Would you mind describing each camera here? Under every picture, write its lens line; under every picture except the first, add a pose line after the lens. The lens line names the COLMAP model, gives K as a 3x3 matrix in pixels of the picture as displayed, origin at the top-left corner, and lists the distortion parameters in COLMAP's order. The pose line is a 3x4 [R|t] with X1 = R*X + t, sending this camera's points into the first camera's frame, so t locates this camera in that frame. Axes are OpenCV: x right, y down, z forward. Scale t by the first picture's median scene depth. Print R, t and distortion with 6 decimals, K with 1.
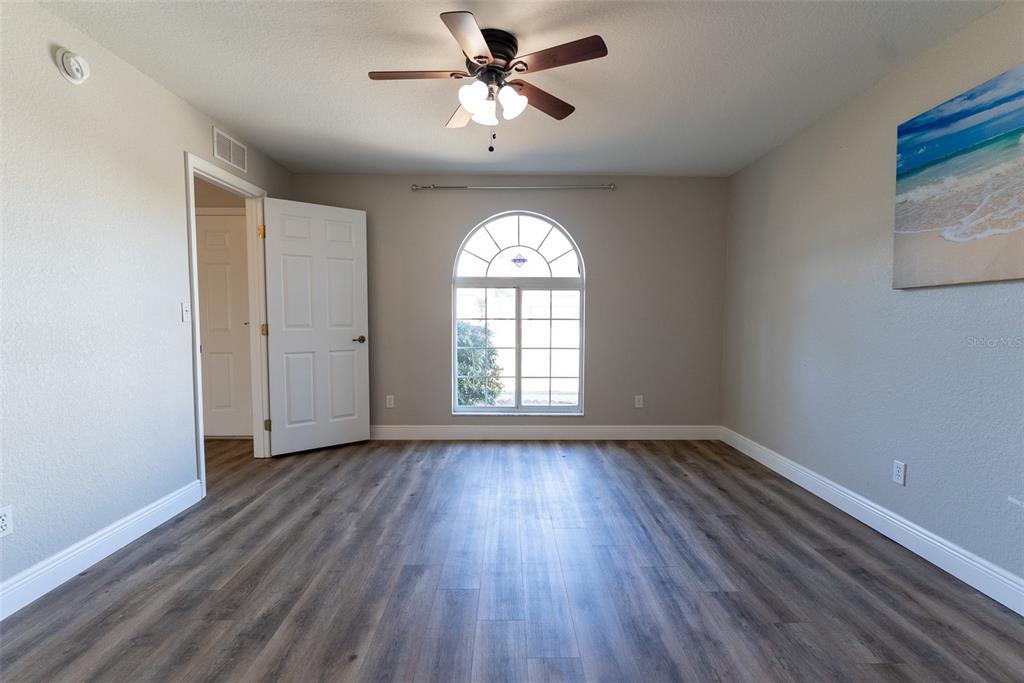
lens RADIAL K [[487.7, 0, 512.8], [0, 487.7, 343.1], [0, 0, 1]] dist [0.001603, -0.000417]
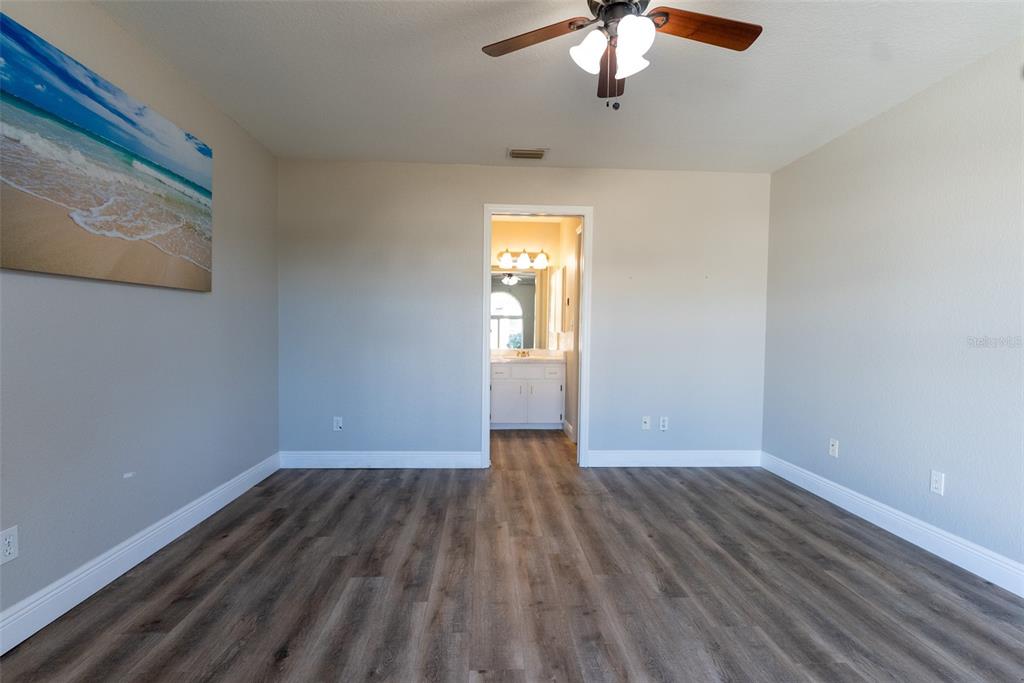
lens RADIAL K [[483.3, 0, 513.8], [0, 483.3, 342.8], [0, 0, 1]] dist [0.001115, -0.000514]
pose [[-0.998664, -0.014850, -0.049502, 0.109466], [-0.018916, 0.996394, 0.082707, -0.060149], [0.048095, 0.083533, -0.995344, 1.303133]]
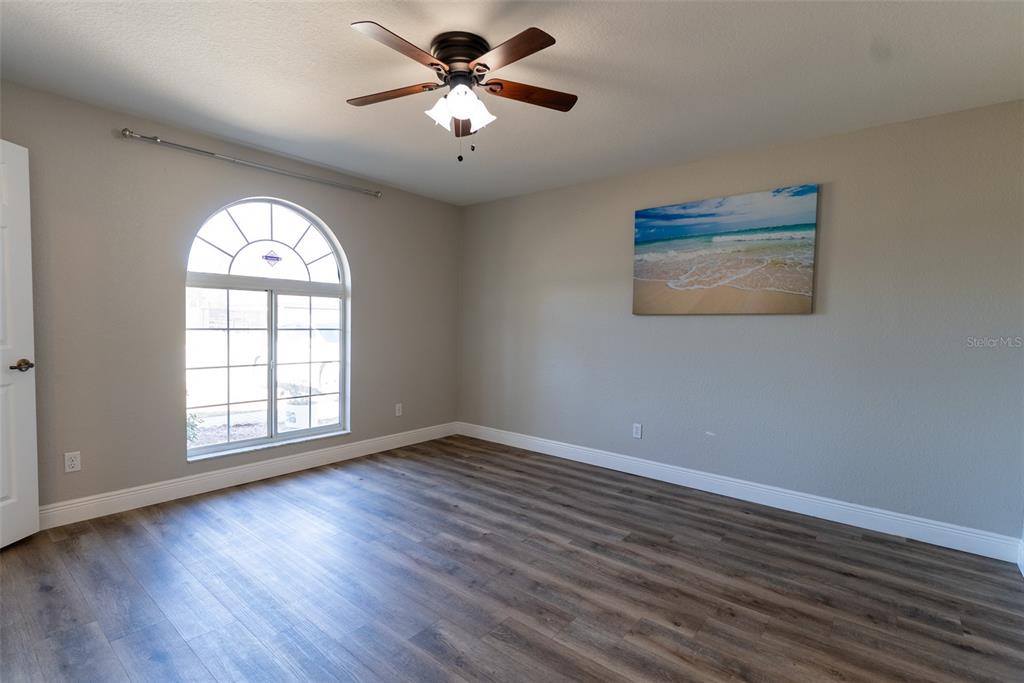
lens RADIAL K [[483.3, 0, 513.8], [0, 483.3, 342.8], [0, 0, 1]] dist [0.001115, -0.000514]
pose [[0.640820, -0.024035, 0.767315, -0.512298], [0.025359, 0.999627, 0.010134, -0.035003], [-0.767272, 0.012965, 0.641190, 0.236522]]
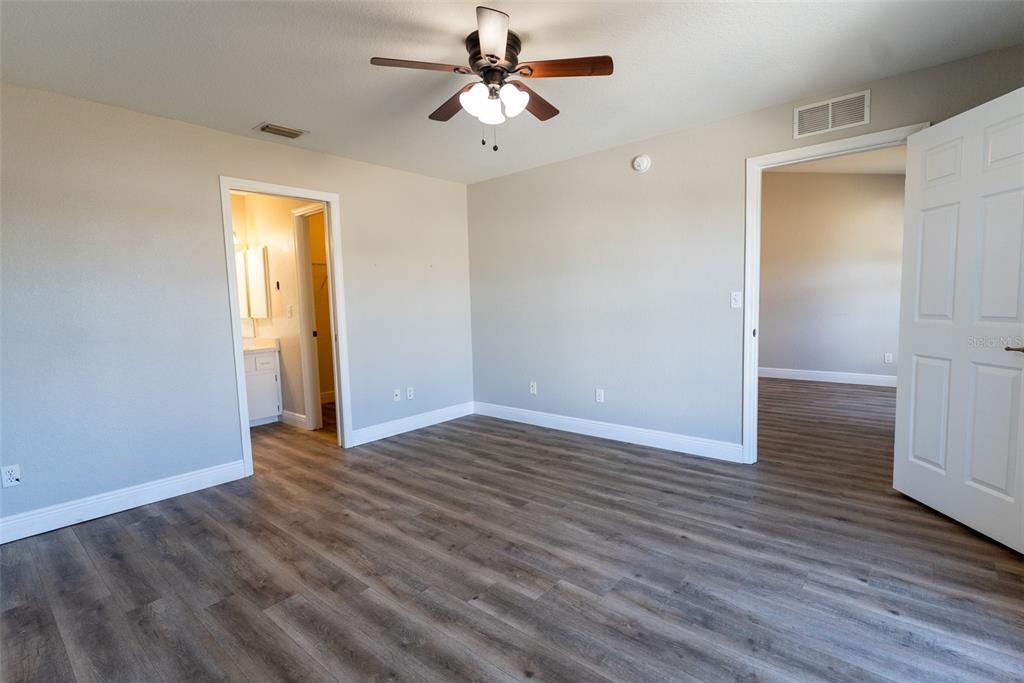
lens RADIAL K [[483.3, 0, 513.8], [0, 483.3, 342.8], [0, 0, 1]] dist [0.001115, -0.000514]
pose [[-0.656179, 0.082642, -0.750066, 0.520936], [-0.016287, 0.992202, 0.123569, -0.088281], [0.754429, 0.093300, -0.649717, 1.249664]]
